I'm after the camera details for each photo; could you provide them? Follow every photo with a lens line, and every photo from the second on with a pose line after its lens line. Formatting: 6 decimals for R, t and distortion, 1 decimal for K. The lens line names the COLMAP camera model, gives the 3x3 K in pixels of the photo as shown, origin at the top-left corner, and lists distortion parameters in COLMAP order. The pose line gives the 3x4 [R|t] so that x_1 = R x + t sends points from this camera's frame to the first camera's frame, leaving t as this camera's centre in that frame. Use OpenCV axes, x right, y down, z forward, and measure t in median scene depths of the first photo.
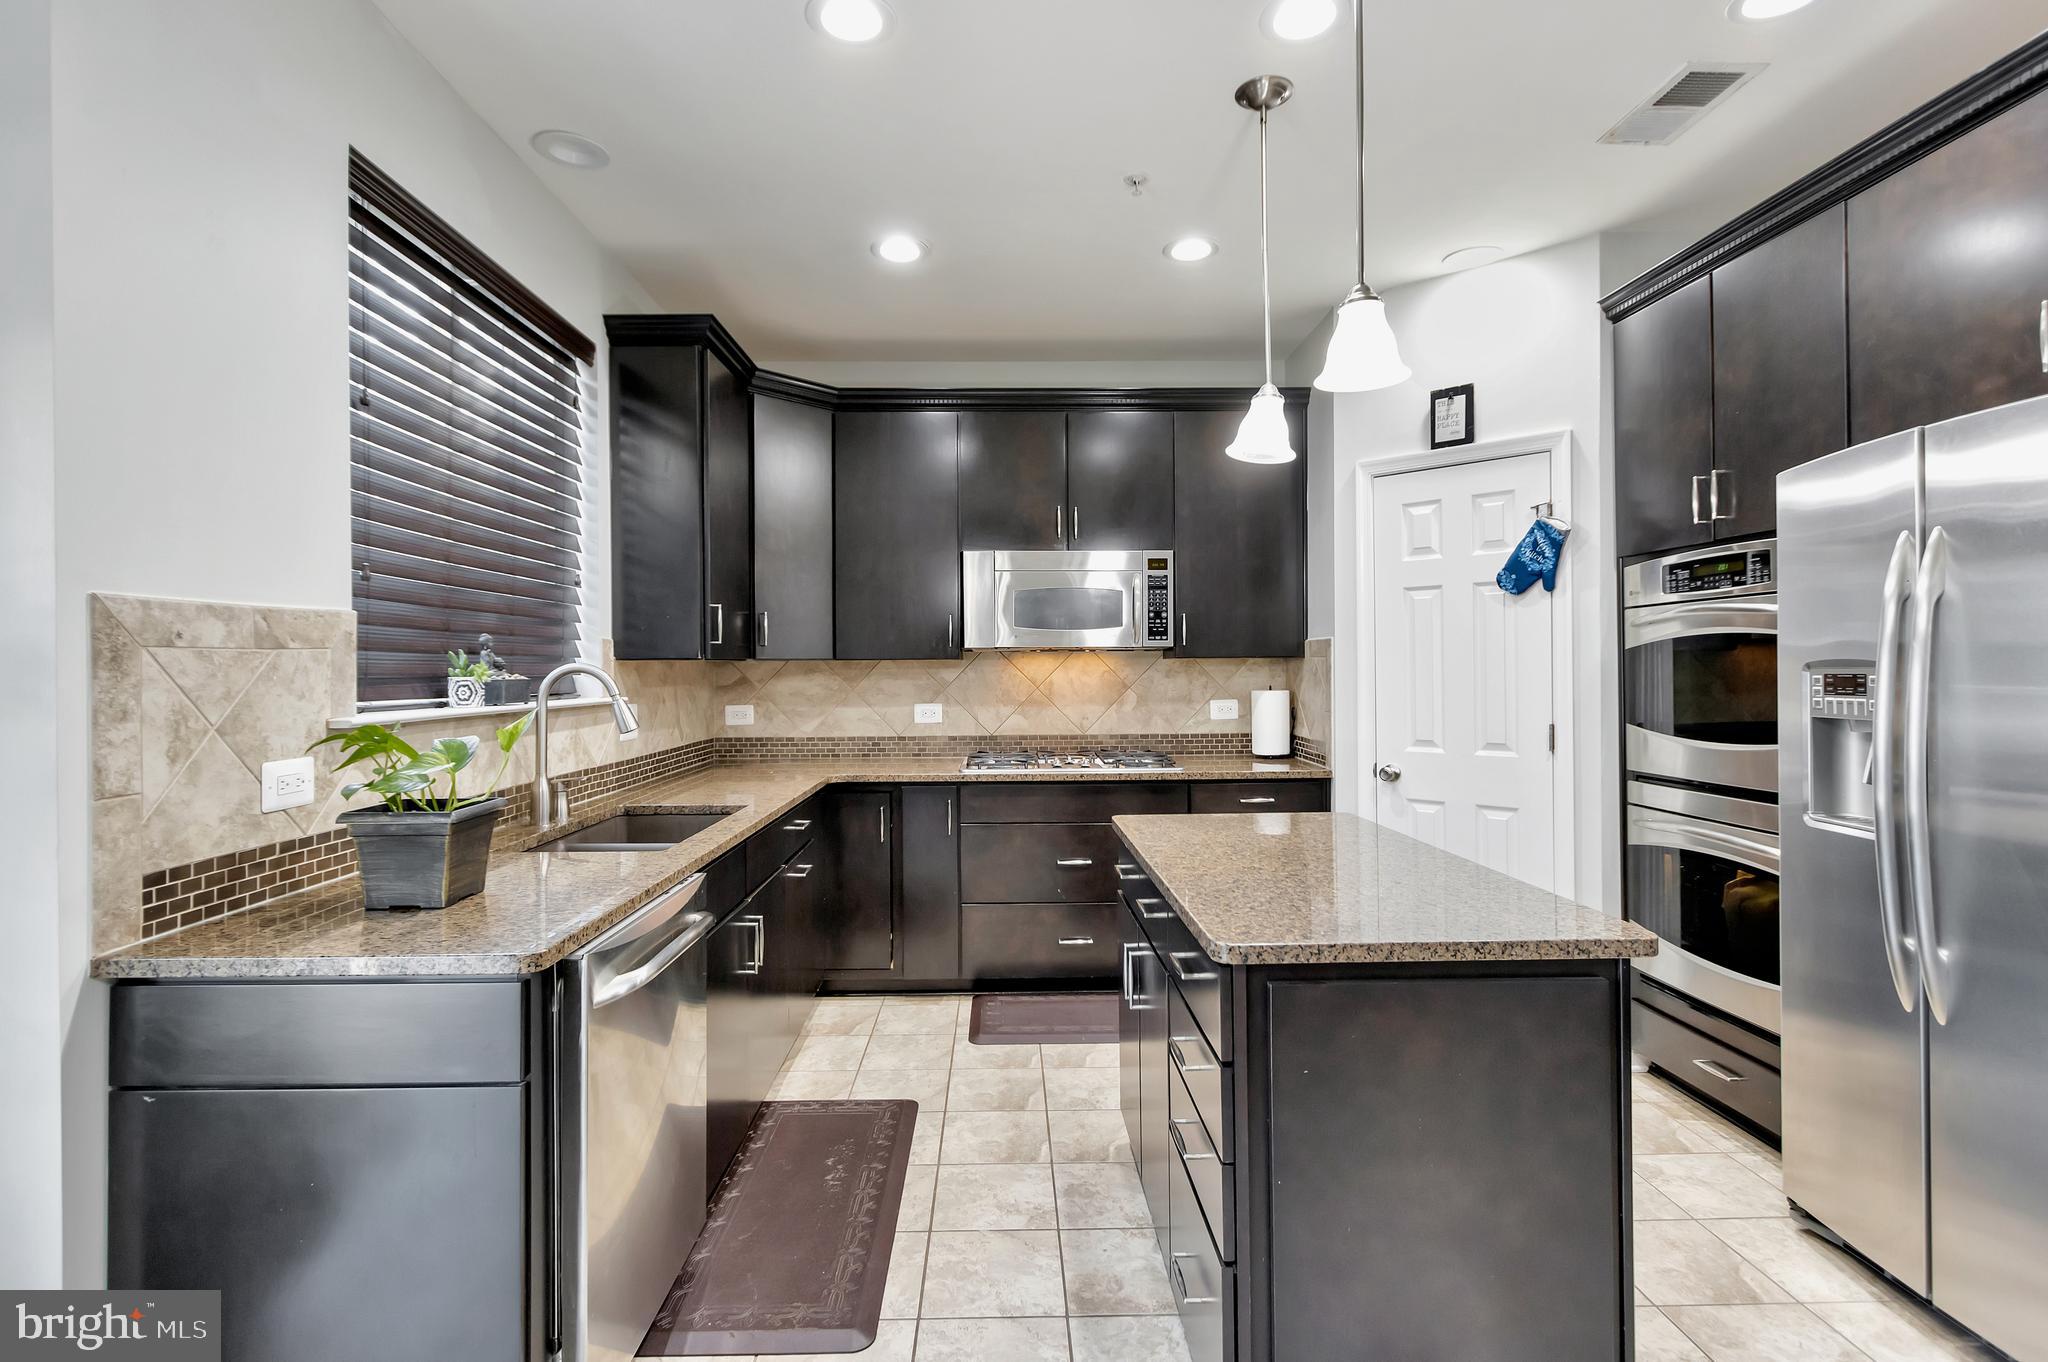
lens RADIAL K [[954.7, 0, 1018.6], [0, 954.7, 674.8], [0, 0, 1]] dist [0.003575, -0.000679]
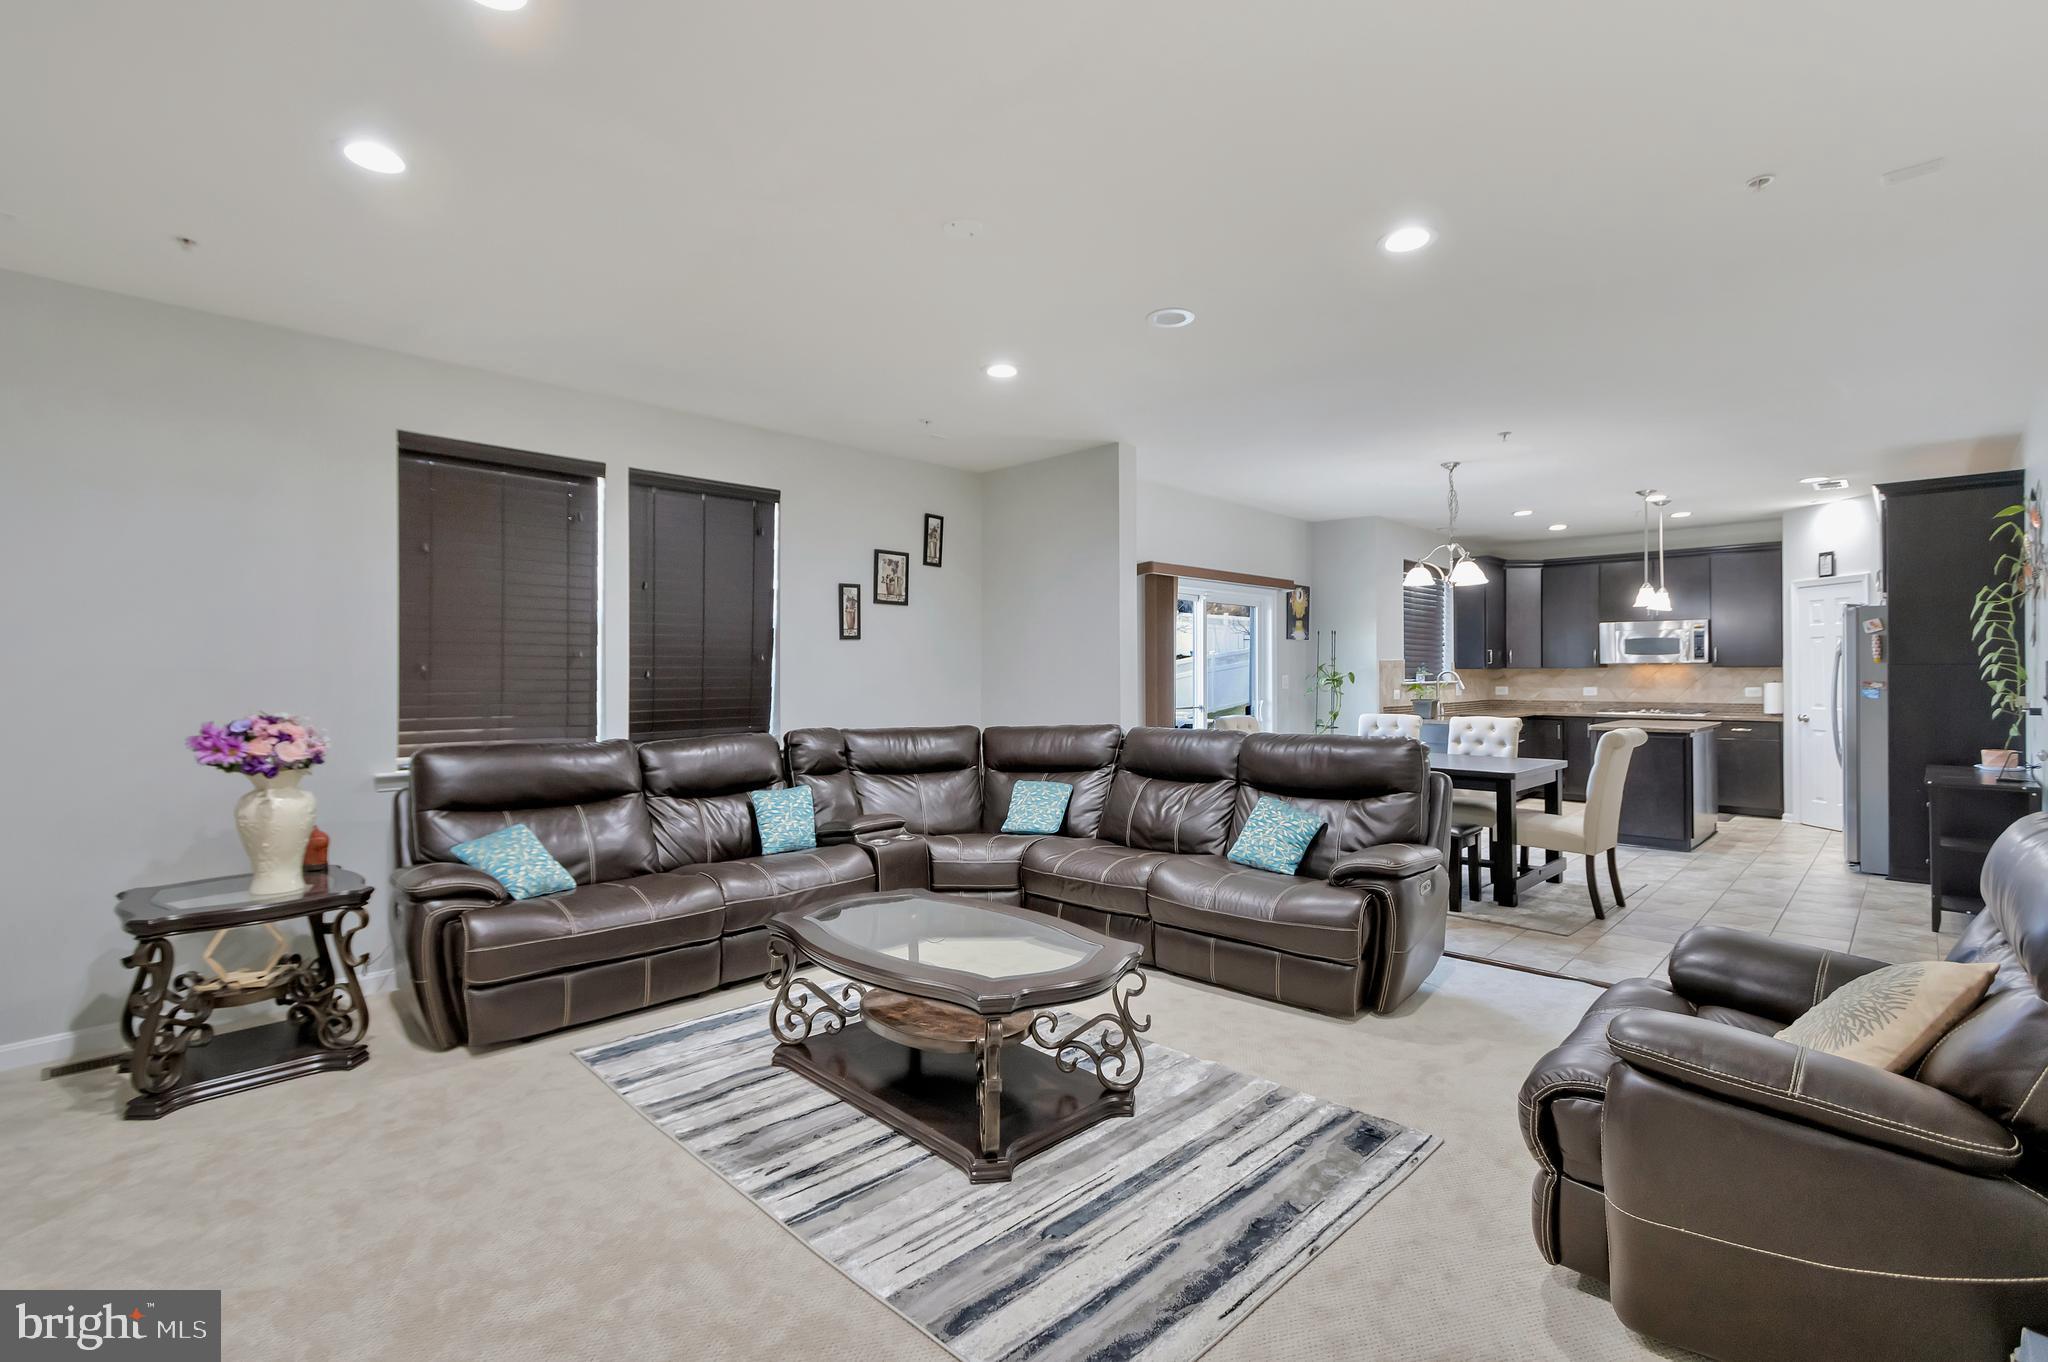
lens RADIAL K [[937.1, 0, 1027.5], [0, 937.1, 677.5], [0, 0, 1]] dist [0.000600, -0.000282]
pose [[0.711677, 0.007396, -0.702468, 0.689104], [-0.005399, 0.999973, 0.005058, 0.004104], [0.702486, 0.000193, 0.711697, -2.032203]]
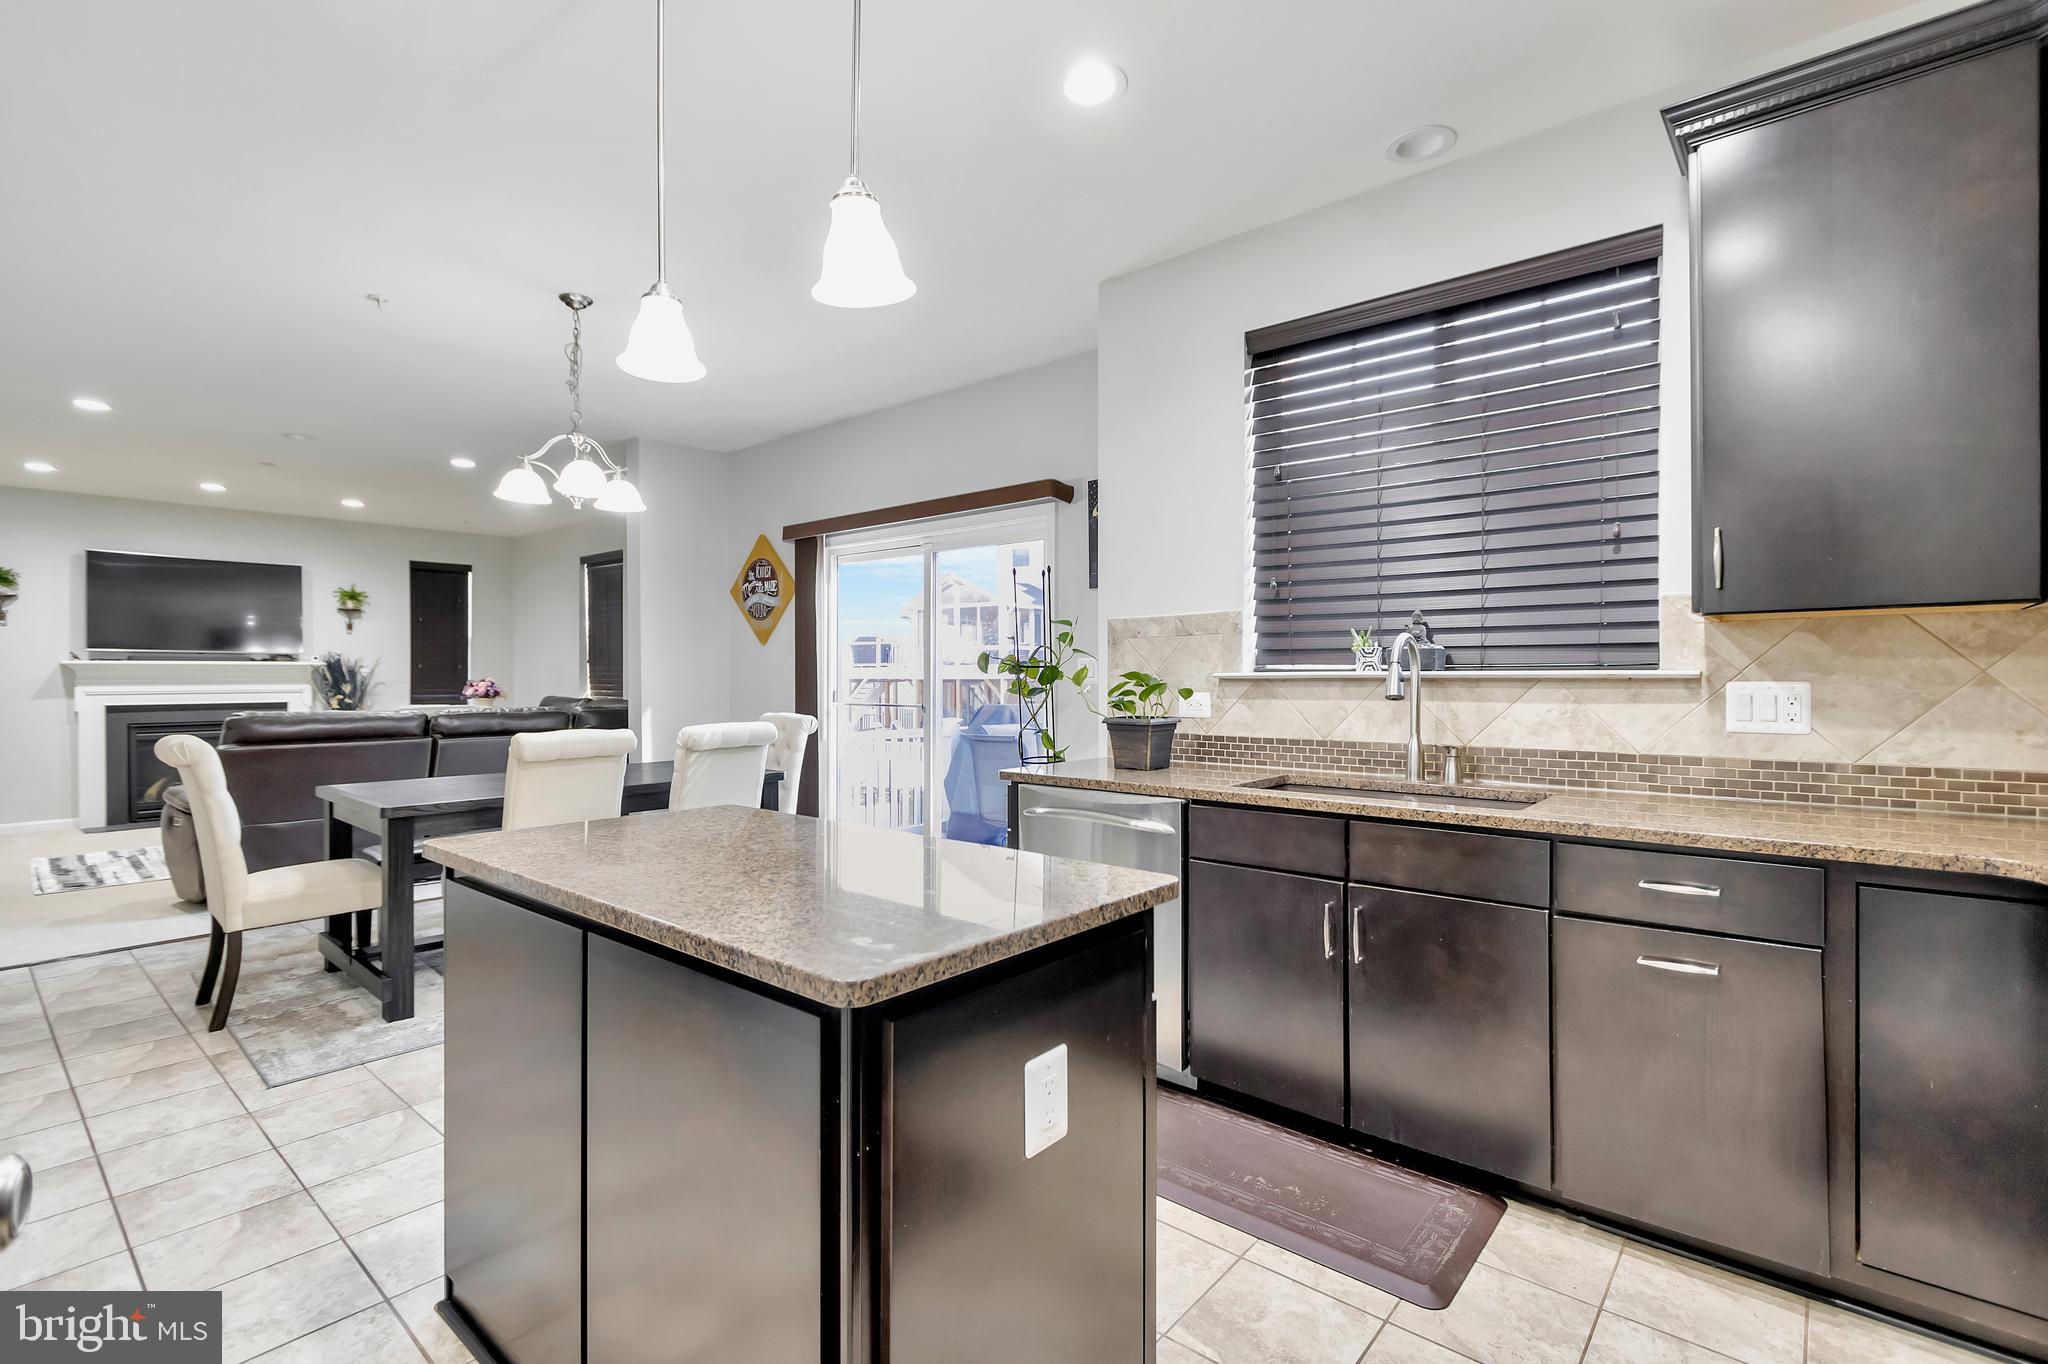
lens RADIAL K [[937.1, 0, 1027.5], [0, 937.1, 678.5], [0, 0, 1]] dist [0.000600, -0.000282]
pose [[-0.661880, 0.012014, -0.749514, 0.460129], [0.002738, 0.999904, 0.013610, 0.017532], [0.749605, 0.006956, -0.661849, 1.044667]]
